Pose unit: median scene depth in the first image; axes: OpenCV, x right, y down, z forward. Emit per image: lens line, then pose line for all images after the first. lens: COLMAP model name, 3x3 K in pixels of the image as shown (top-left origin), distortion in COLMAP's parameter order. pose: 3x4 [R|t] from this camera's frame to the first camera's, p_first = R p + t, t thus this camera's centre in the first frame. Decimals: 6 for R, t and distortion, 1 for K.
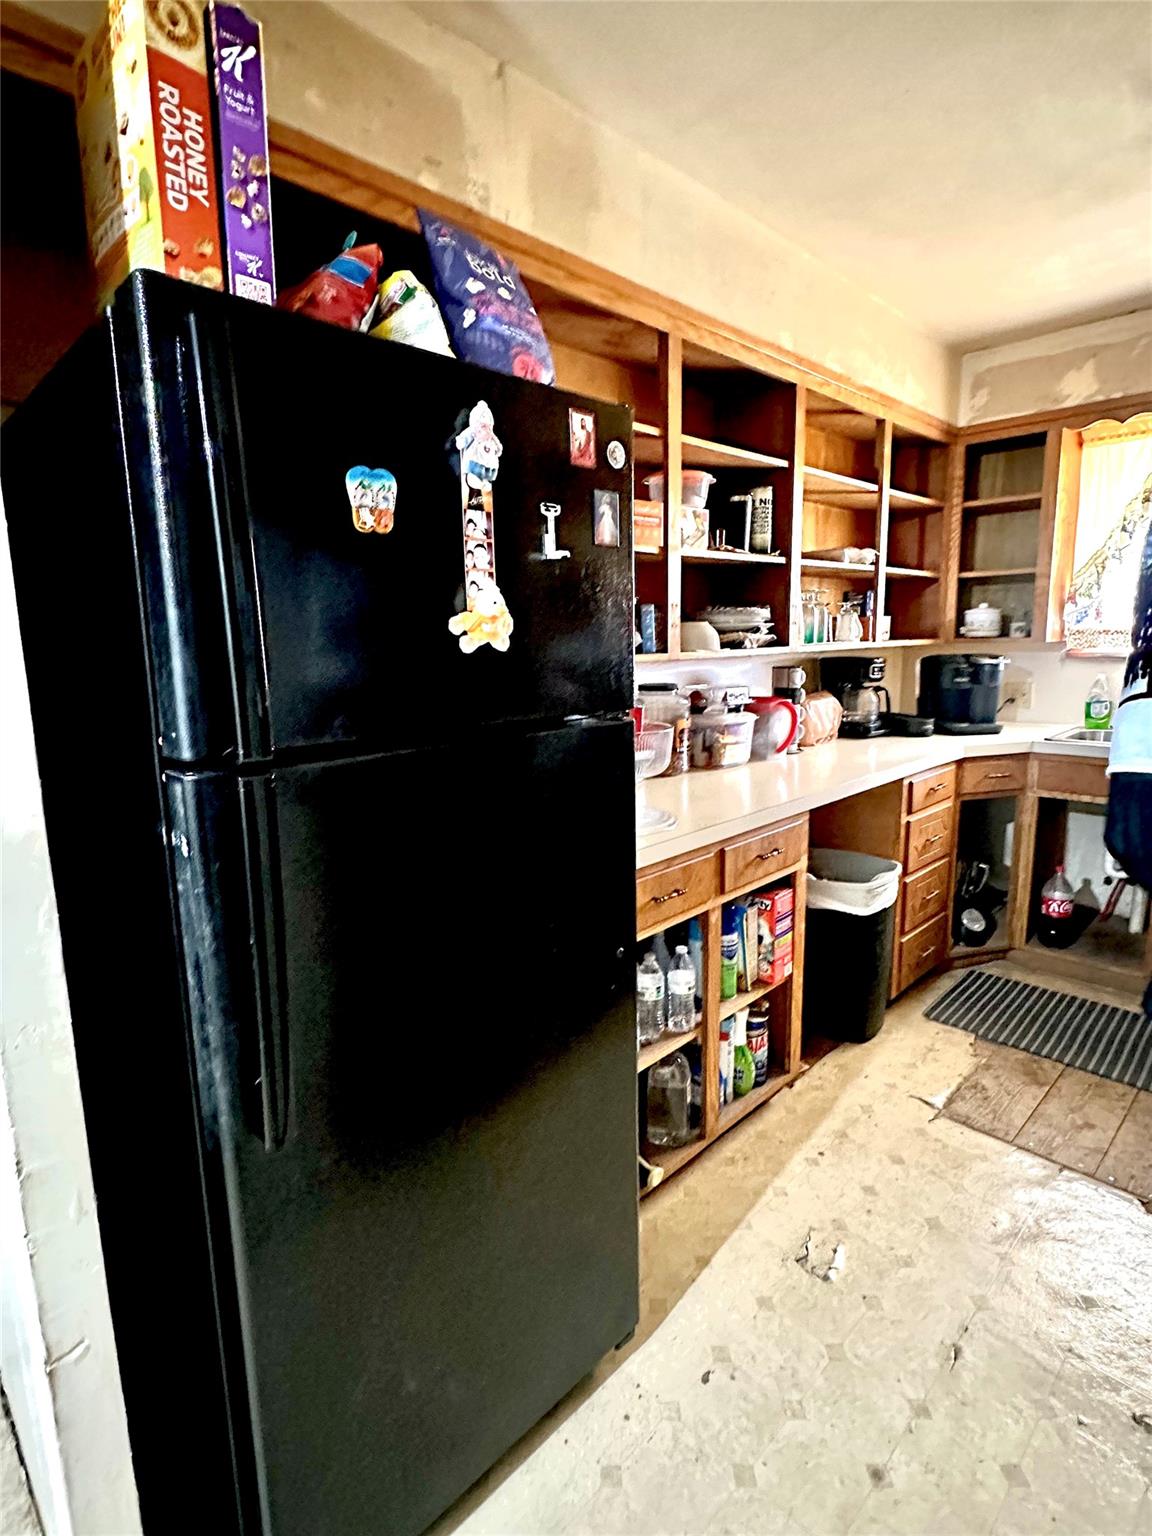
lens RADIAL K [[772.2, 0, 575.2], [0, 772.2, 765.5], [0, 0, 1]] dist [0.004194, 0.001142]
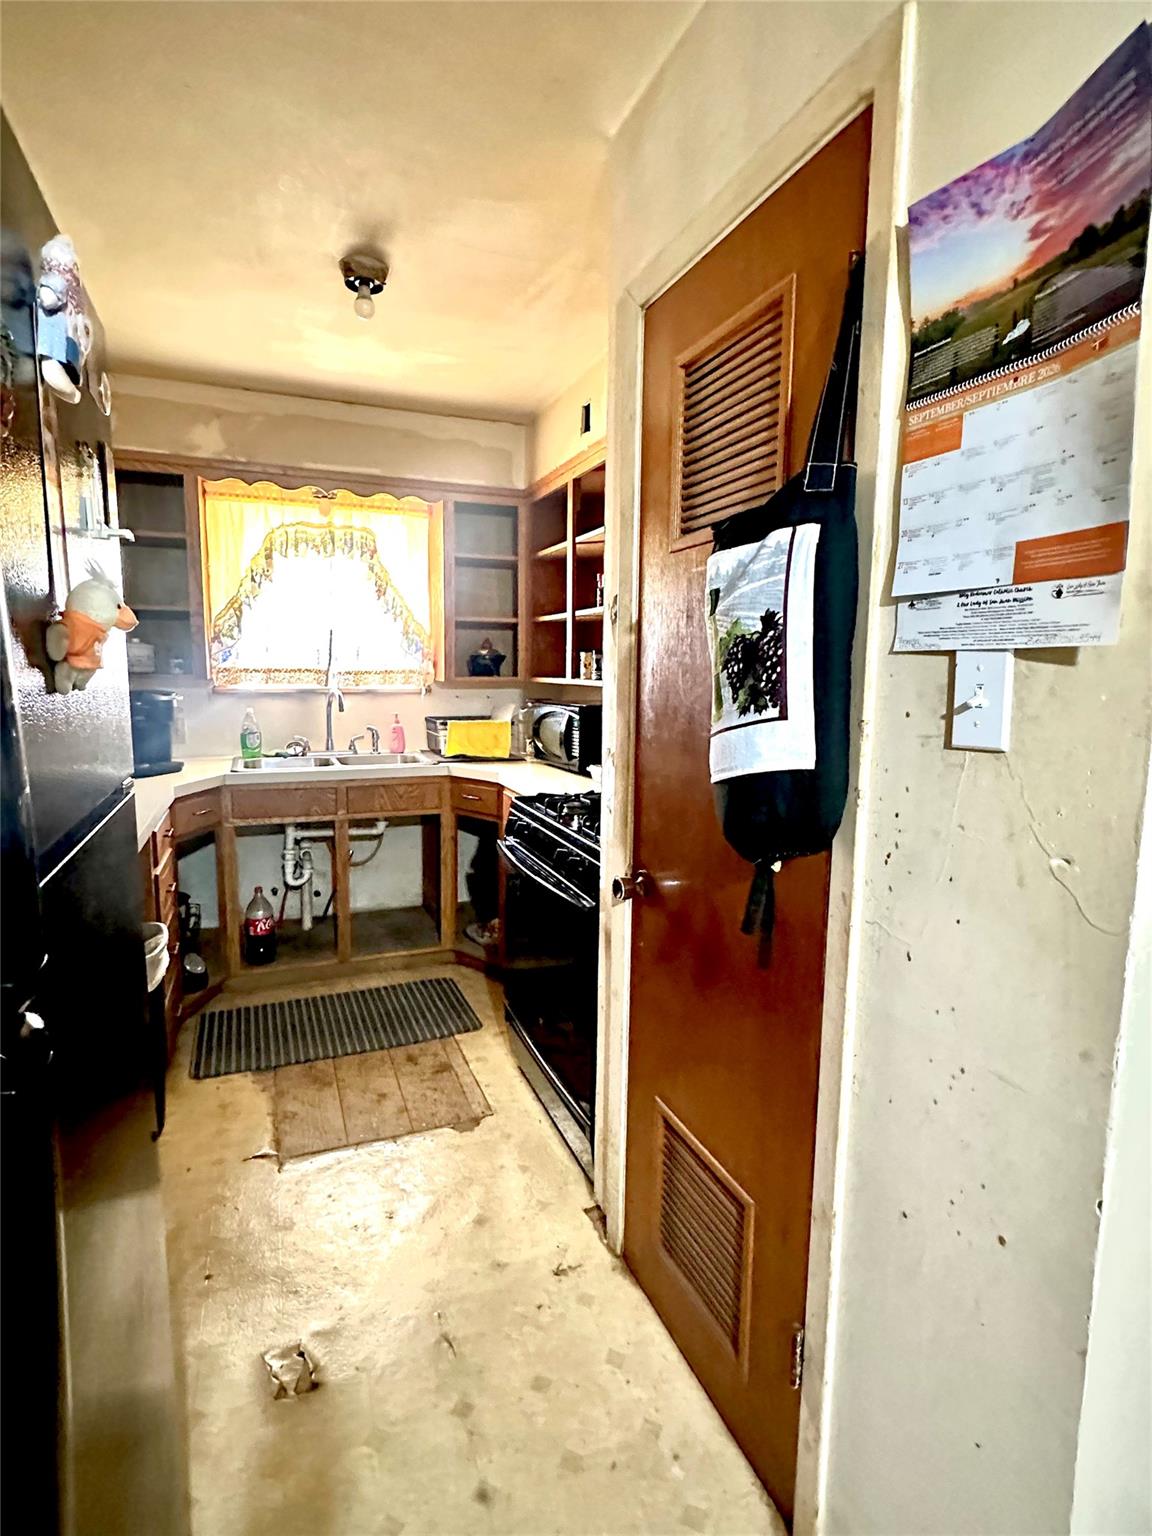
lens RADIAL K [[772.2, 0, 573.5], [0, 772.2, 768.6], [0, 0, 1]] dist [0.004194, 0.001142]
pose [[0.394552, -0.095473, 0.913900, -0.163499], [0.130576, 0.990320, 0.047083, -0.026416], [-0.909548, 0.100757, 0.403199, 0.154926]]
